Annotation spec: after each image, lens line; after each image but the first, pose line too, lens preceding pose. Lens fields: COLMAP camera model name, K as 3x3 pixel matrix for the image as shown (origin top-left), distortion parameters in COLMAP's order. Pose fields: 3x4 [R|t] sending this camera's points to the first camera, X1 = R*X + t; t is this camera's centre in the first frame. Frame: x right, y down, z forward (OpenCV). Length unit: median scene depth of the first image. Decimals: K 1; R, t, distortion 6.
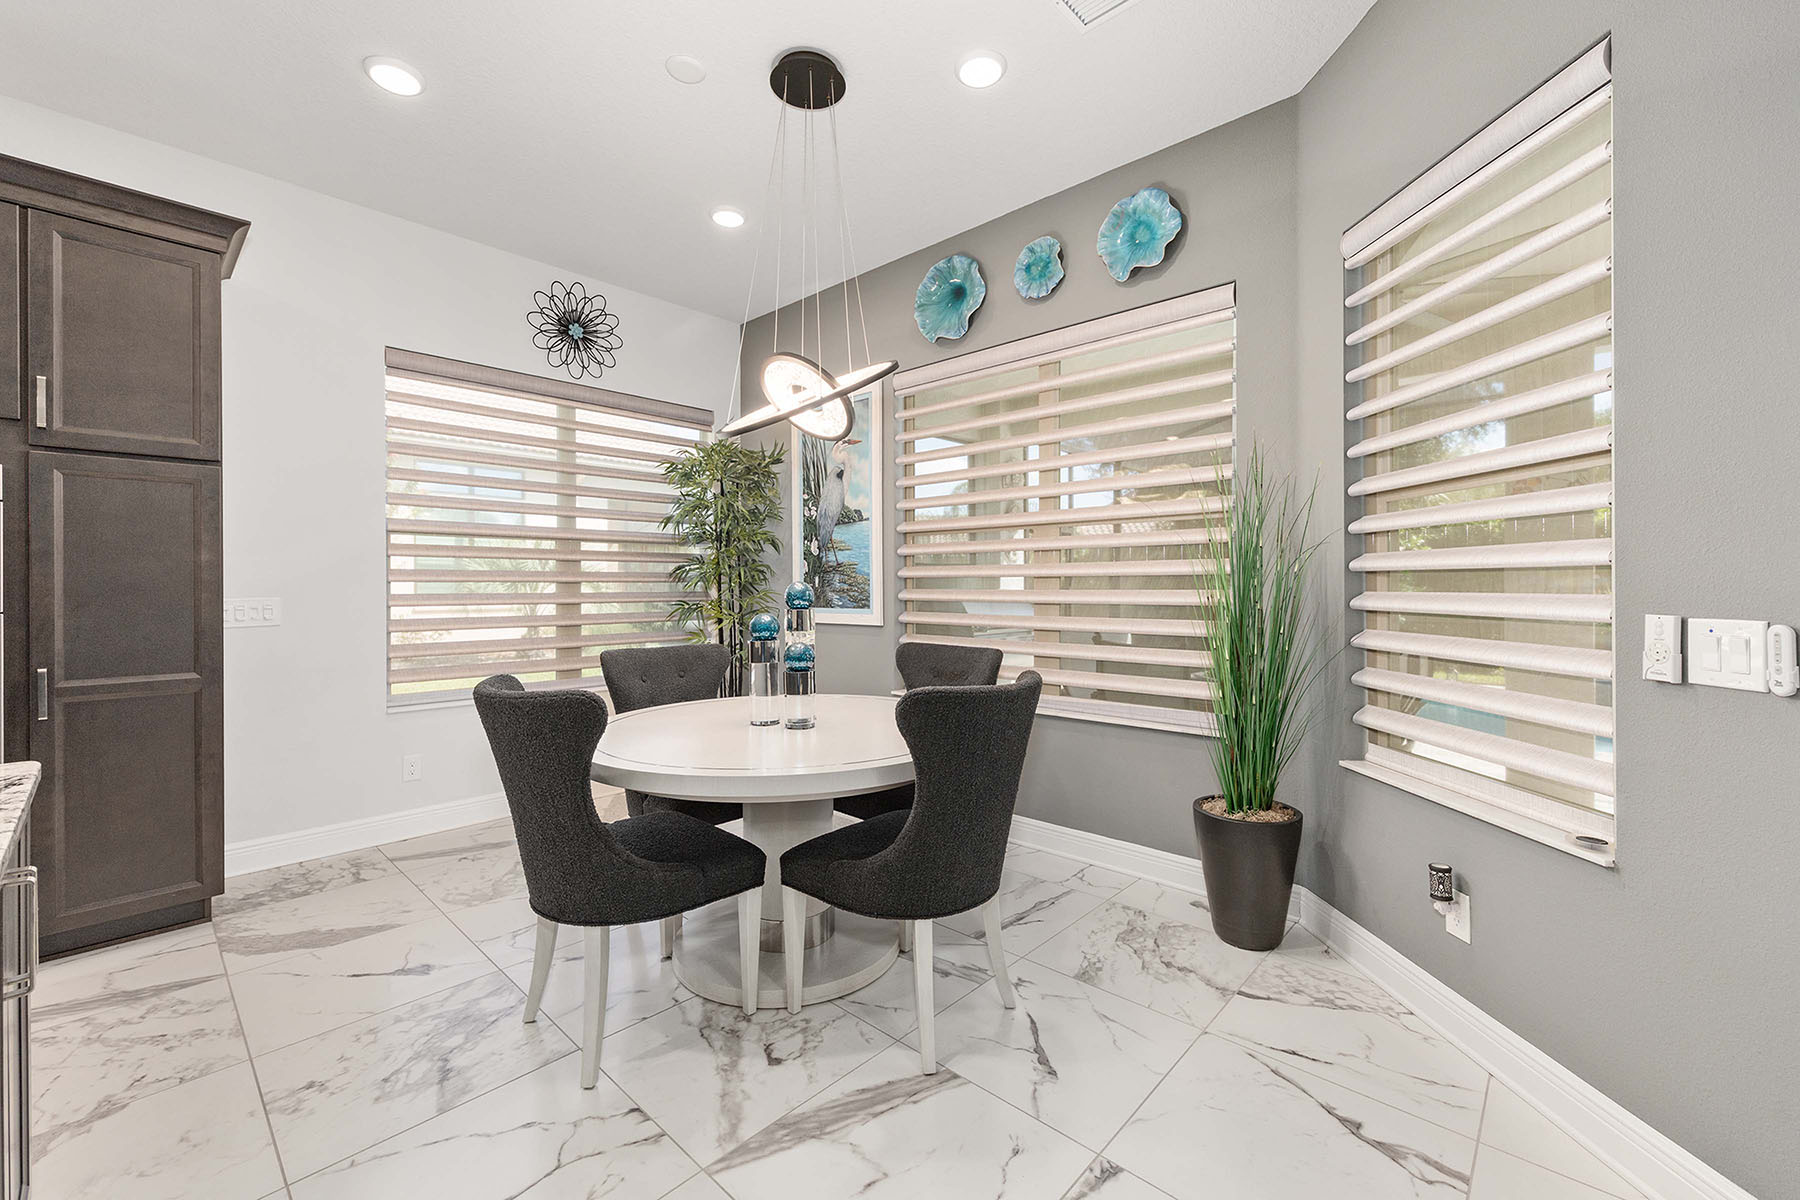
lens RADIAL K [[722.9, 0, 903.7], [0, 722.9, 586.4], [0, 0, 1]] dist [-0.000271, 0.000262]
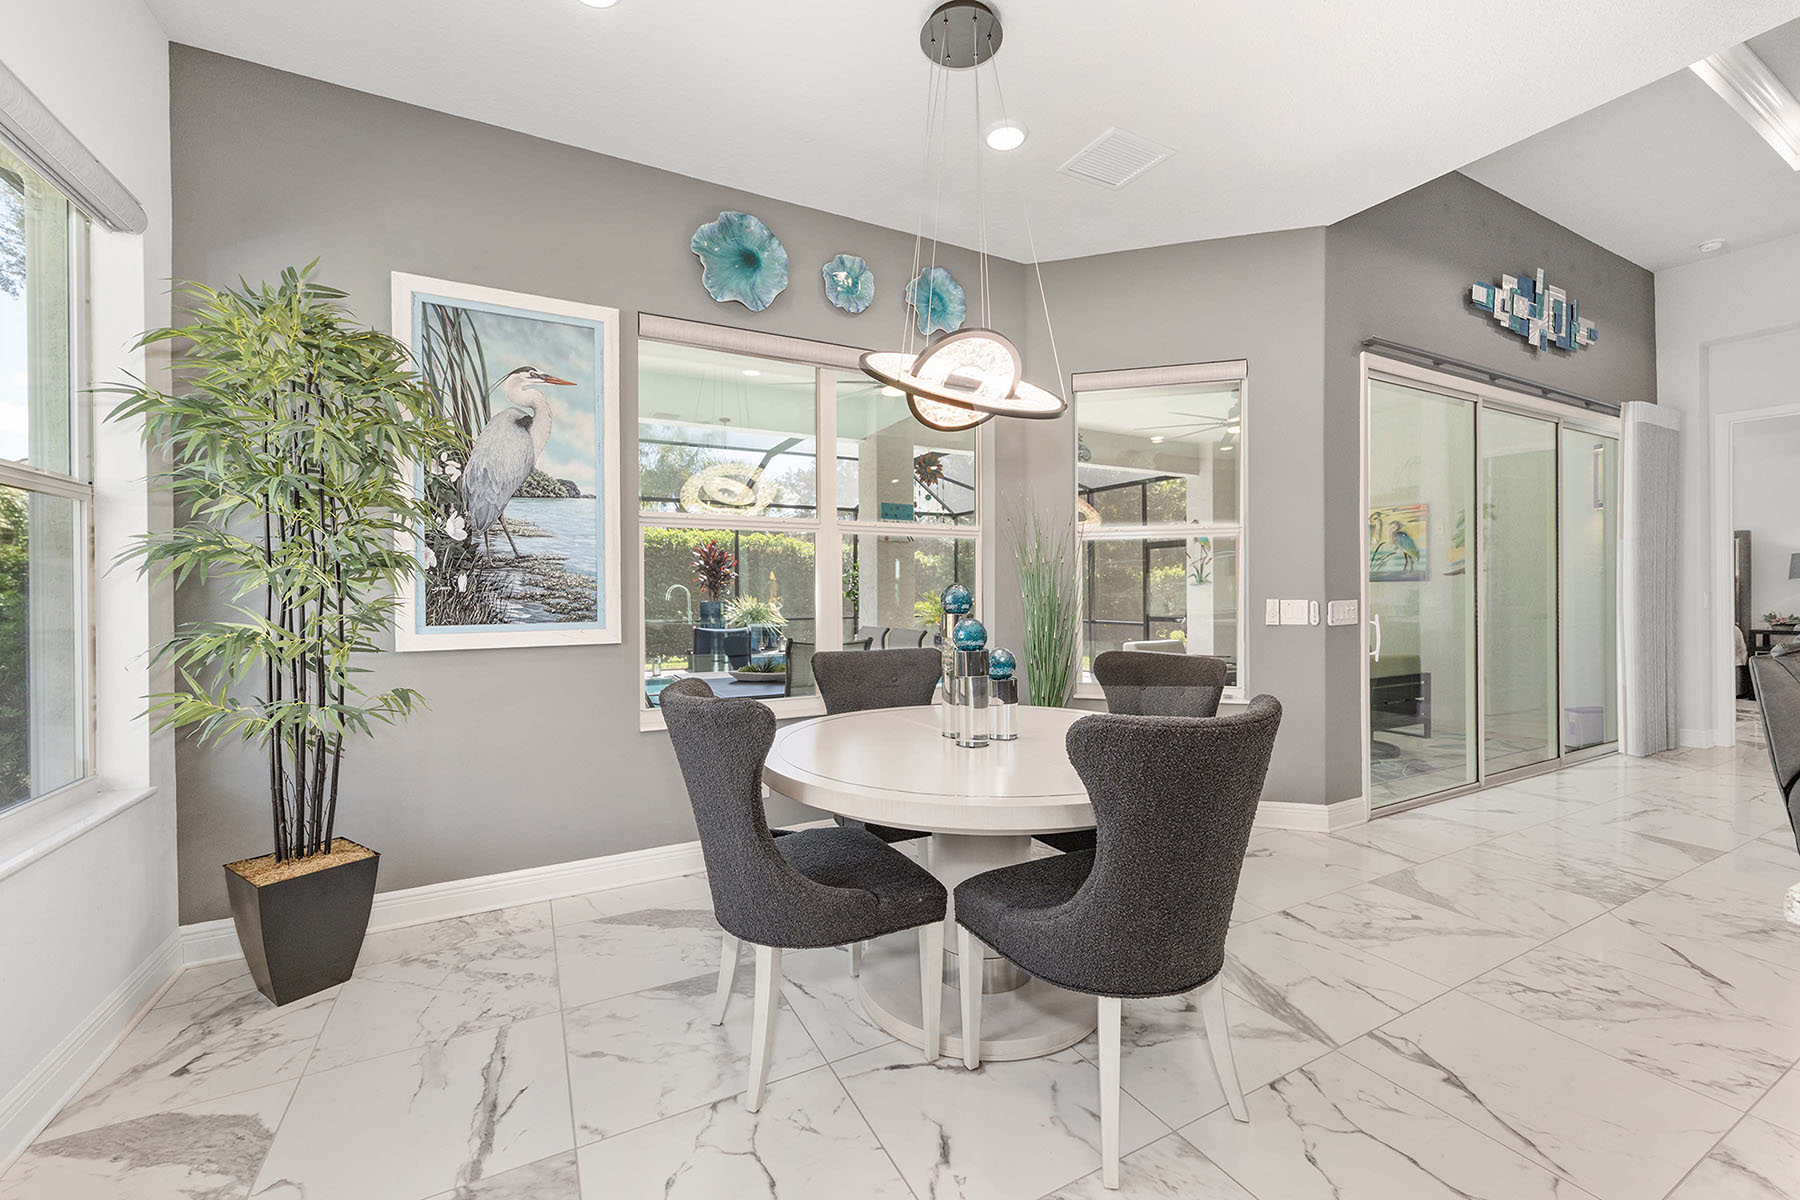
lens RADIAL K [[722.9, 0, 923.0], [0, 722.9, 590.6], [0, 0, 1]] dist [-0.000271, 0.000262]
pose [[0.325100, 0.000166, 0.945680, -1.113253], [0.004900, 0.999986, -0.001860, 0.004897], [-0.945667, 0.005238, 0.325095, 0.827569]]
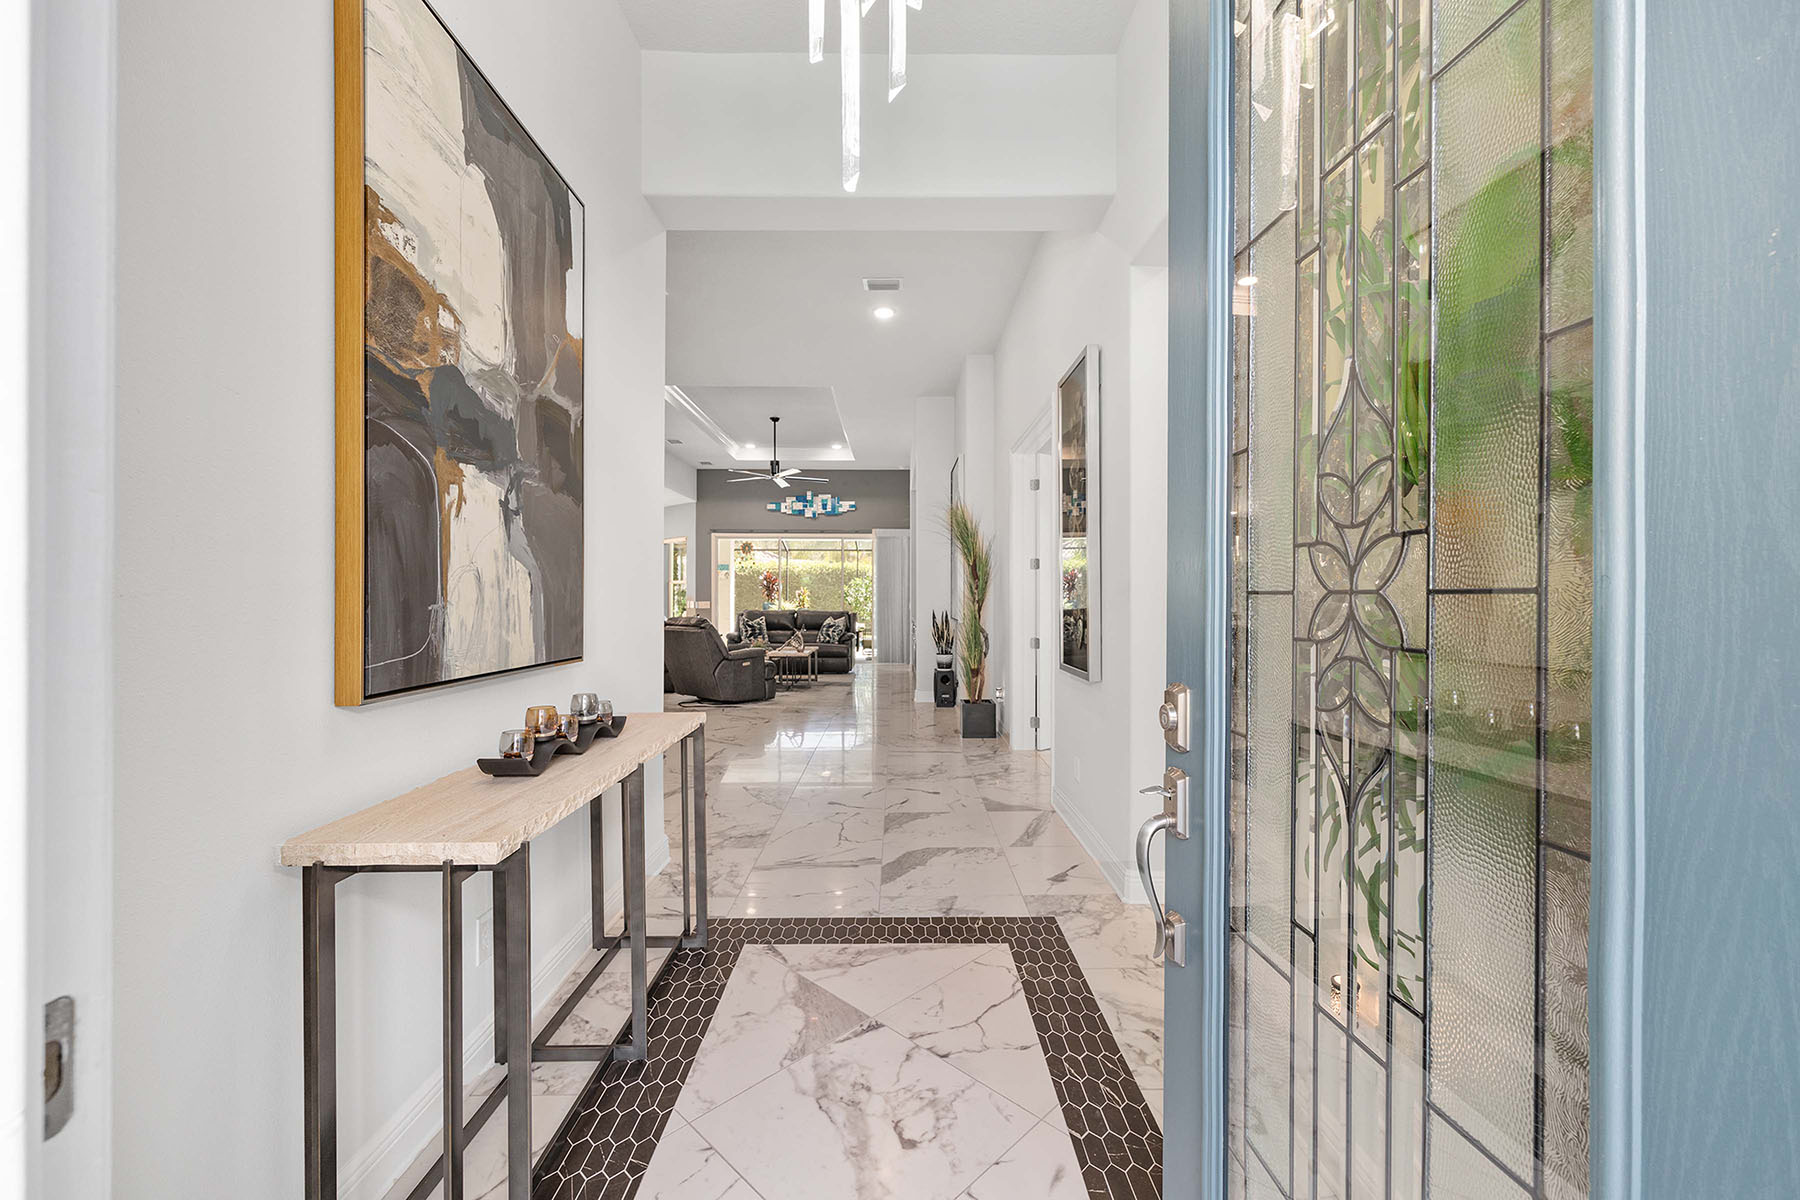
lens RADIAL K [[722.9, 0, 904.2], [0, 722.9, 598.2], [0, 0, 1]] dist [-0.000271, 0.000262]
pose [[0.723009, 0.001558, 0.690837, -2.197802], [-0.002787, 0.999996, 0.000662, -0.007258], [-0.690833, -0.002404, 0.723010, -4.931223]]
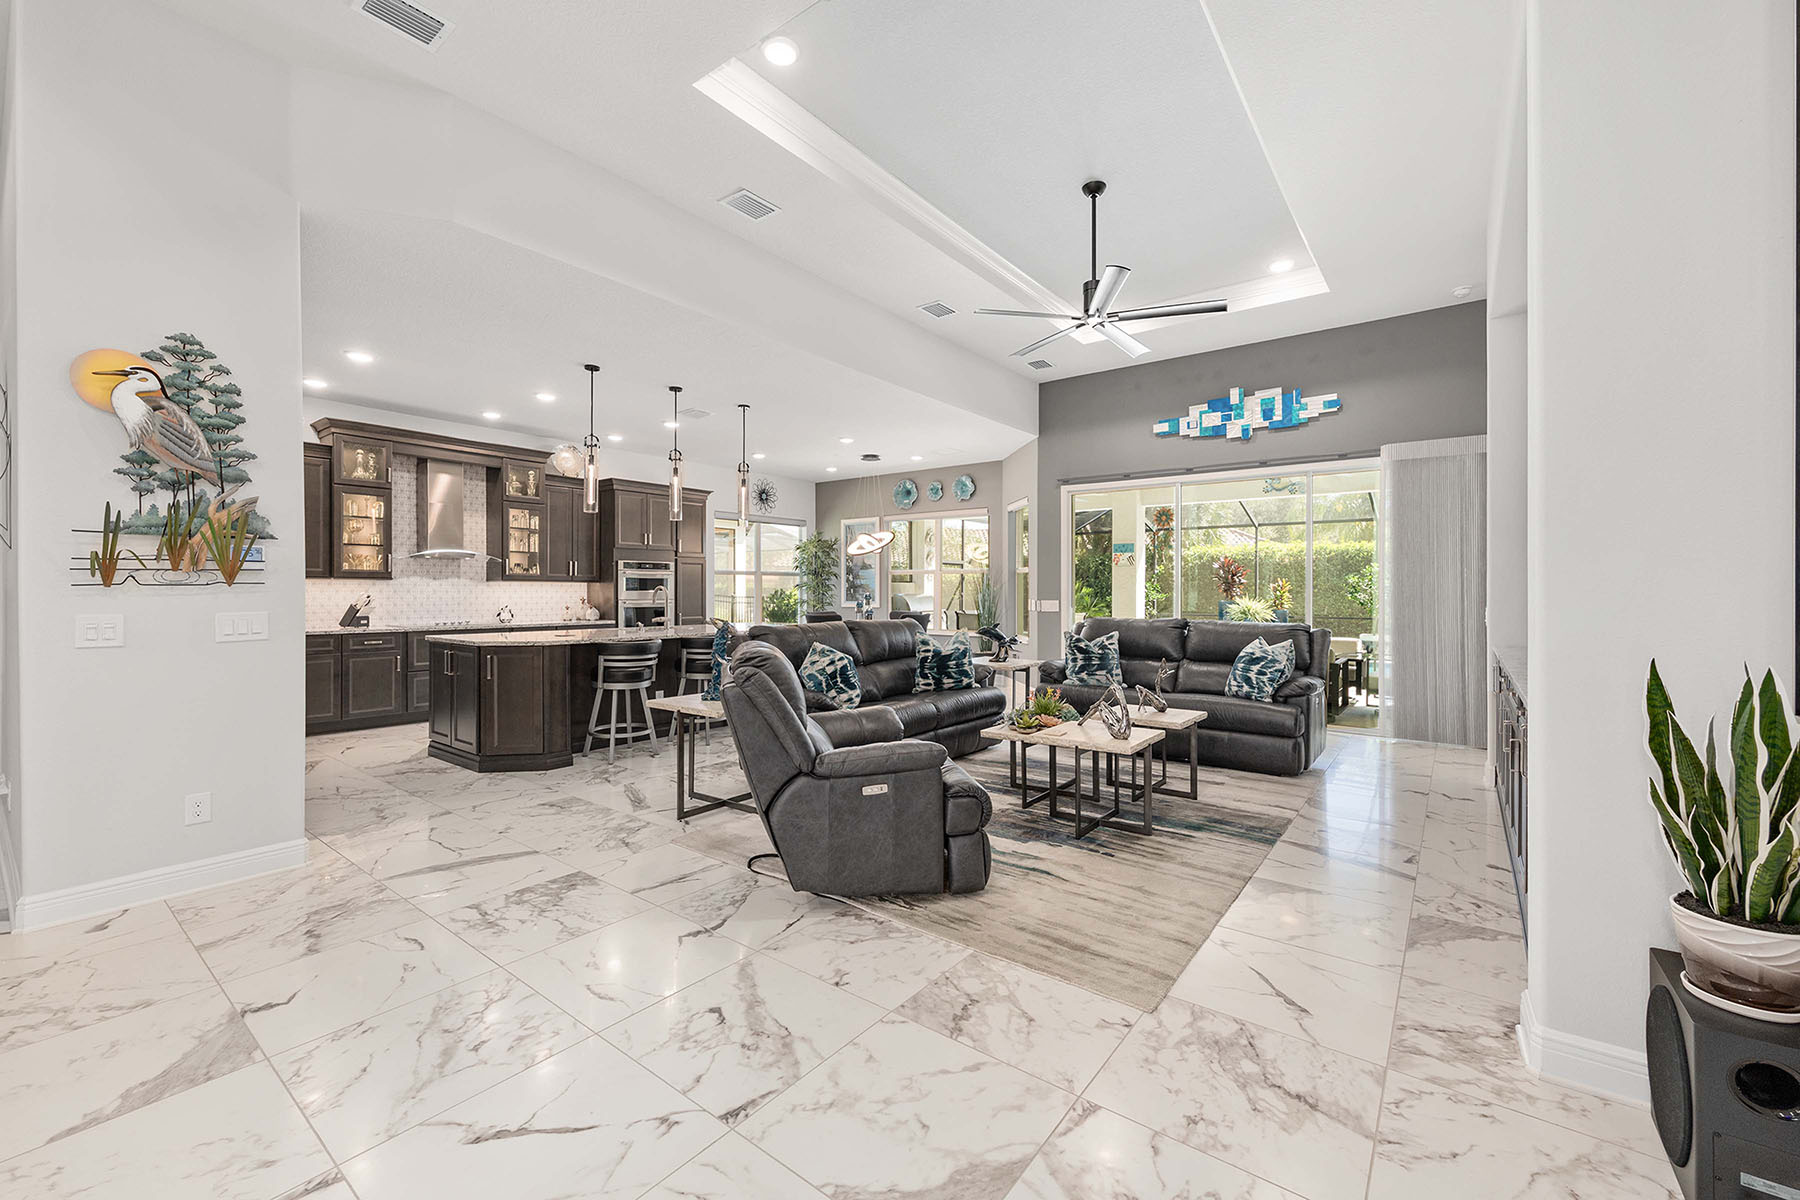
lens RADIAL K [[722.9, 0, 897.8], [0, 722.9, 590.6], [0, 0, 1]] dist [-0.000271, 0.000262]
pose [[0.995697, 0.004714, 0.092552, -0.375447], [-0.004612, 0.999988, -0.001316, -0.010909], [-0.092557, 0.000884, 0.995707, -3.026451]]
